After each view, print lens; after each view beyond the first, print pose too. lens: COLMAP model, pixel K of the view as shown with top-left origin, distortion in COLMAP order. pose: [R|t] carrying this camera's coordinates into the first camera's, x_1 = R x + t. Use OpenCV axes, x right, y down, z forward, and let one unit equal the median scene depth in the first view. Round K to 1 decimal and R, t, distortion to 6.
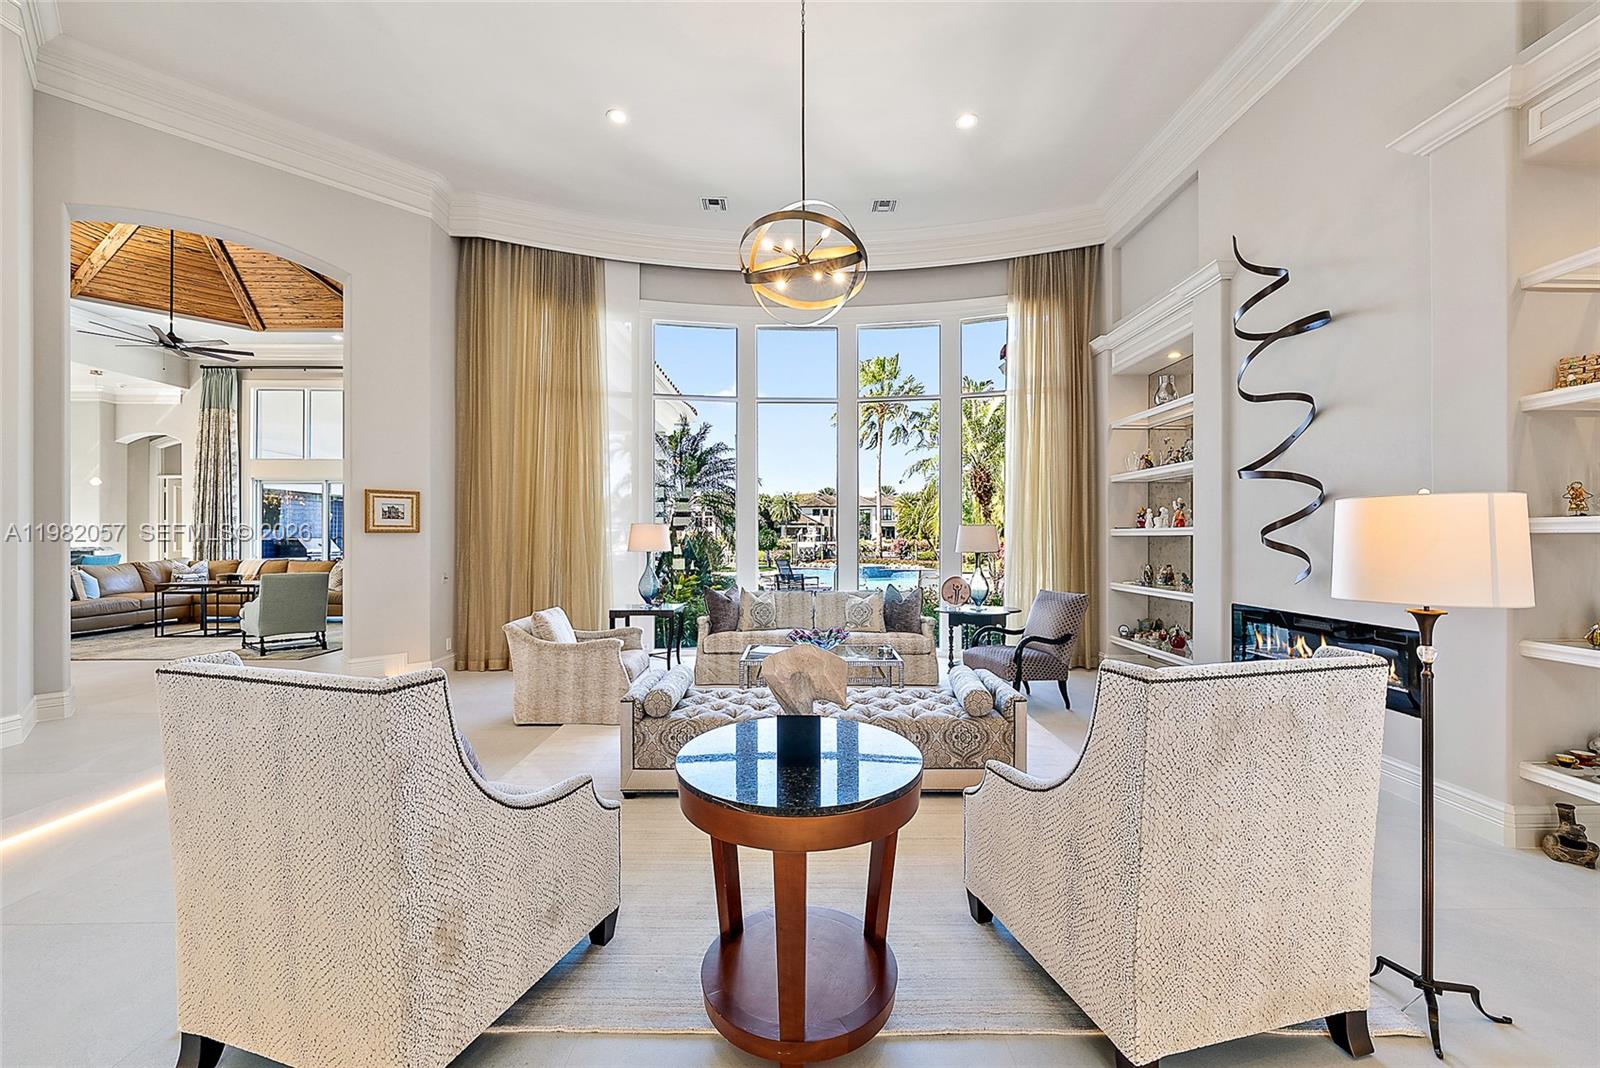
lens RADIAL K [[633.1, 0, 806.8], [0, 633.1, 538.2], [0, 0, 1]] dist [0.002173, 0.000388]
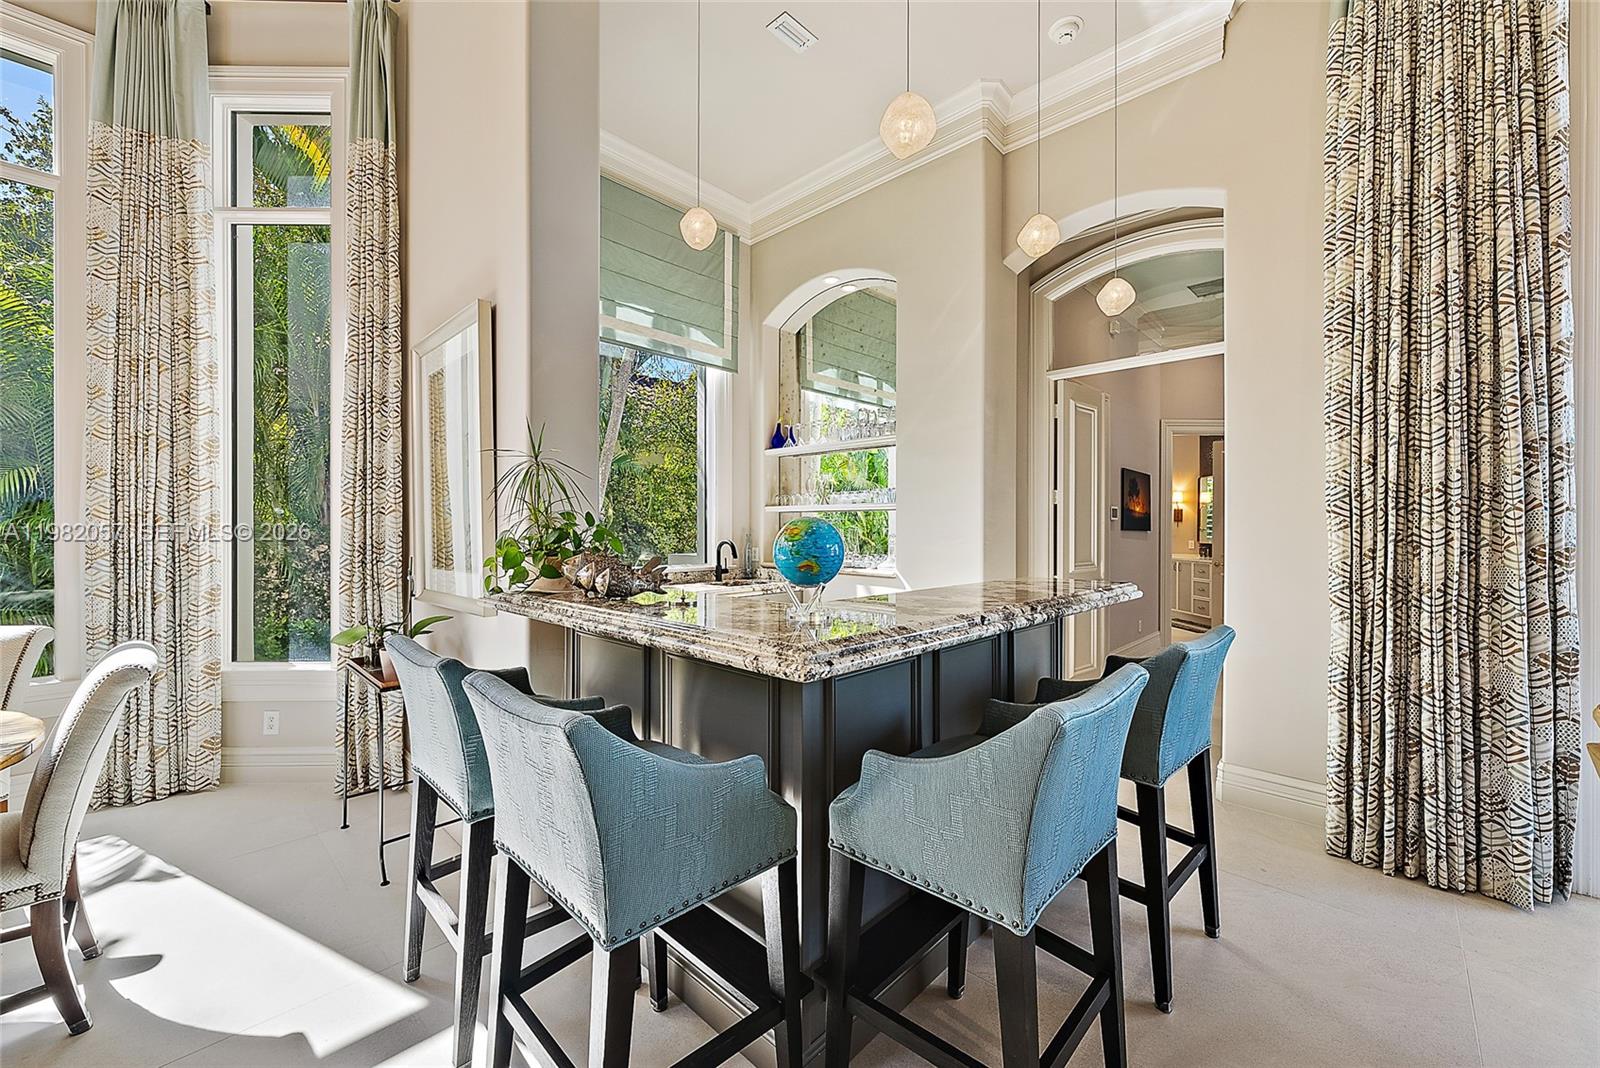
lens RADIAL K [[633.1, 0, 802.9], [0, 633.1, 529.7], [0, 0, 1]] dist [0.002173, 0.000388]
pose [[0.709342, 0.001470, -0.704863, -0.932186], [-0.002171, 0.999998, -0.000099, -0.005375], [0.704861, 0.001601, 0.709344, 0.680353]]
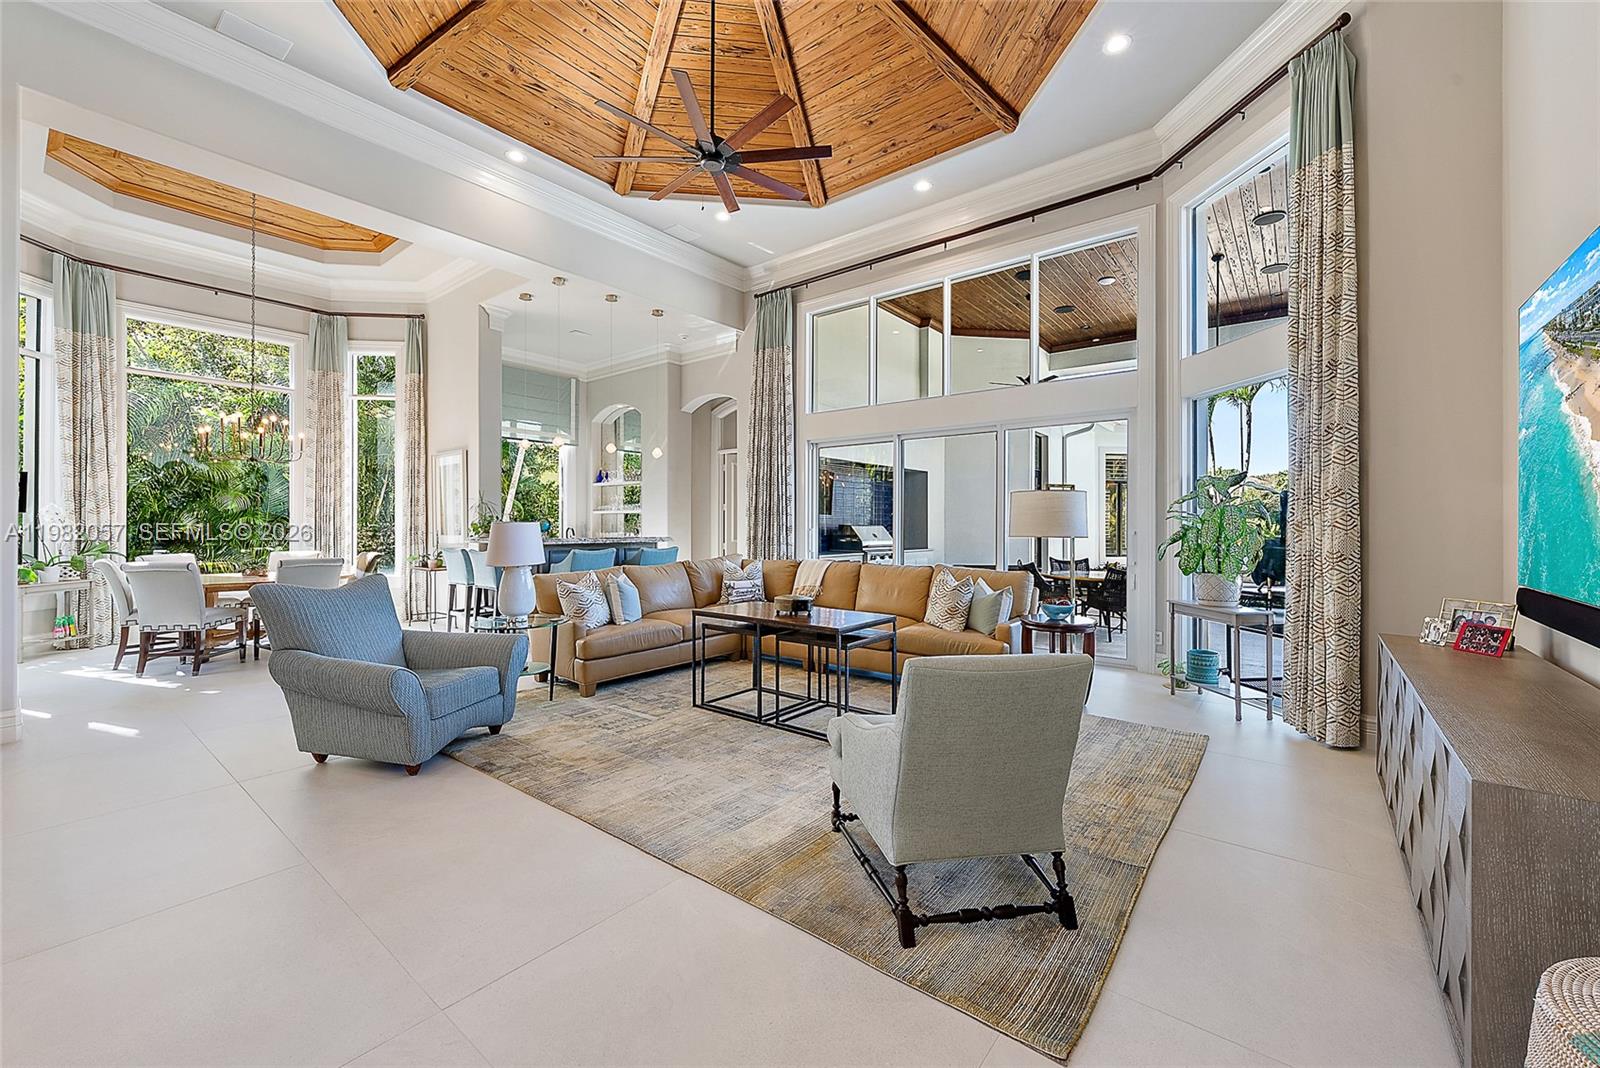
lens RADIAL K [[633.1, 0, 796.4], [0, 633.1, 530.0], [0, 0, 1]] dist [0.002173, 0.000388]
pose [[0.764926, 0.004739, -0.644101, -0.438231], [-0.001359, 0.999983, 0.005743, -0.000056], [0.644117, -0.003518, 0.764919, 0.461780]]
